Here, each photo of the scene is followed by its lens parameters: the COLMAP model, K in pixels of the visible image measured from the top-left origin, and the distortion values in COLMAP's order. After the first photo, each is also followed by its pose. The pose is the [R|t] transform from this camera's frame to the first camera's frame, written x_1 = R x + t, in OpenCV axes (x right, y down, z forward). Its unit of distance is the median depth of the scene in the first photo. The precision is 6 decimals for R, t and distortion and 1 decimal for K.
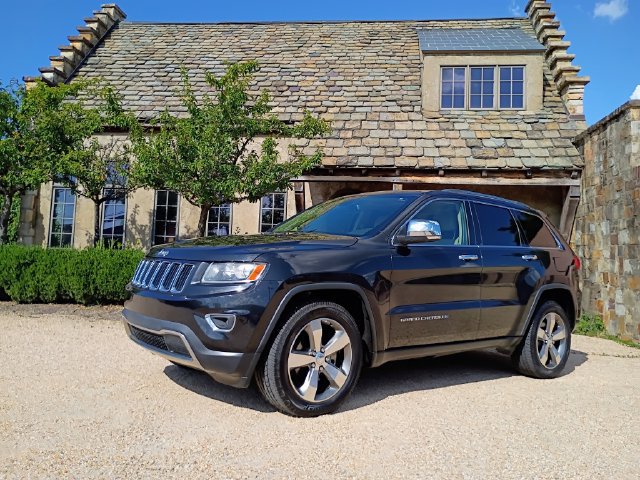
lens RADIAL K [[553.6, 0, 331.6], [0, 553.6, 229.1], [0, 0, 1]] dist [0.047427, -0.013169]
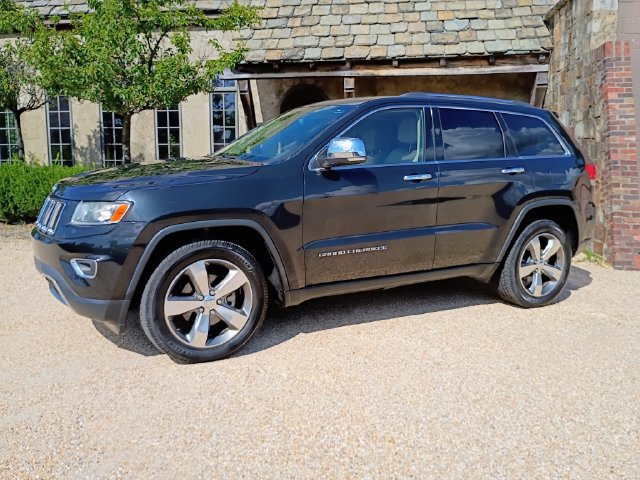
lens RADIAL K [[550.9, 0, 328.8], [0, 550.9, 240.1], [0, 0, 1]] dist [0.069435, -0.099176]
pose [[0.998611, -0.030237, -0.043137, 0.117620], [0.038659, 0.976894, 0.210197, -0.013768], [0.035785, -0.211572, 0.976707, 0.048282]]
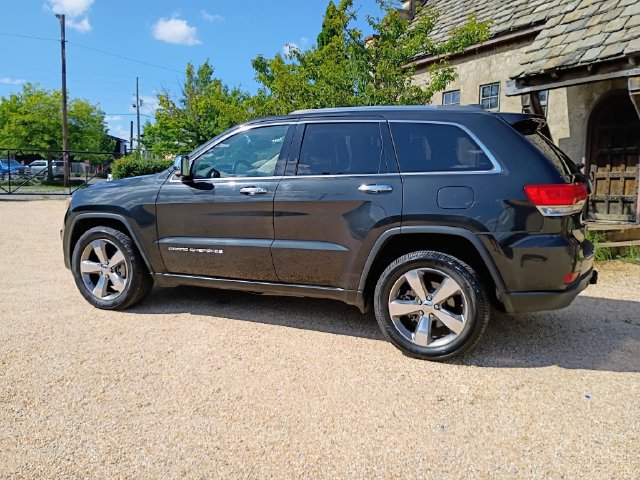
lens RADIAL K [[550.9, 0, 328.8], [0, 550.9, 240.1], [0, 0, 1]] dist [0.069435, -0.099176]
pose [[0.570241, 0.064127, -0.818971, 0.505612], [0.065472, 0.990229, 0.123125, 0.014051], [0.818864, -0.123830, 0.560471, 0.232853]]
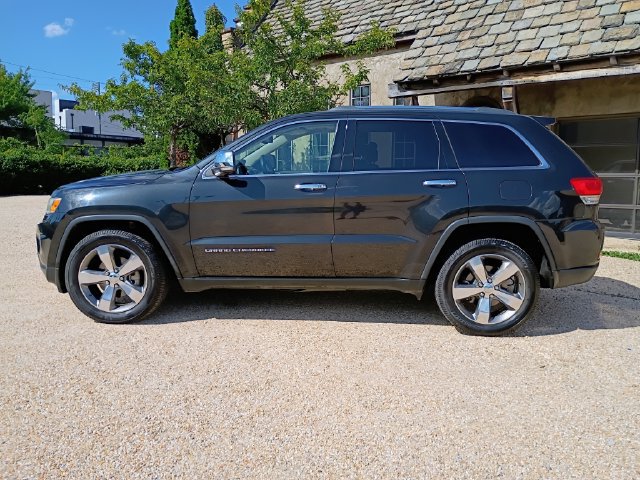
lens RADIAL K [[550.9, 0, 328.8], [0, 550.9, 240.1], [0, 0, 1]] dist [0.069435, -0.099176]
pose [[0.826631, 0.036985, -0.561527, 0.385077], [0.061081, 0.986046, 0.154863, 0.002051], [0.559419, -0.162313, 0.812837, 0.102422]]
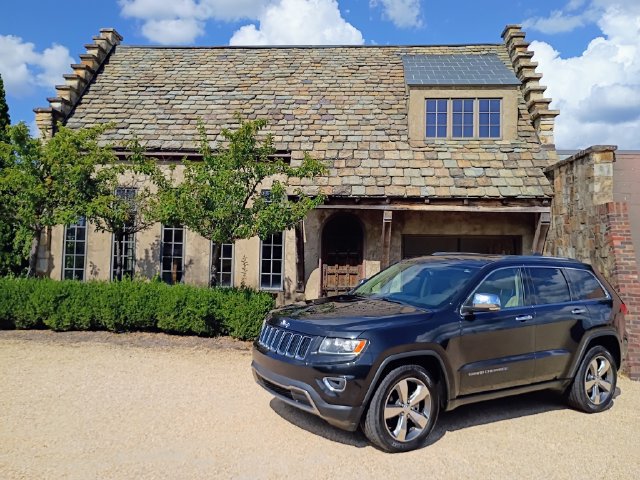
lens RADIAL K [[550.9, 0, 328.8], [0, 550.9, 240.1], [0, 0, 1]] dist [0.069435, -0.099176]
pose [[0.999341, -0.011525, 0.034408, -0.036820], [0.010053, 0.999039, 0.042664, -0.071766], [-0.034866, -0.042290, 0.998497, -0.096100]]
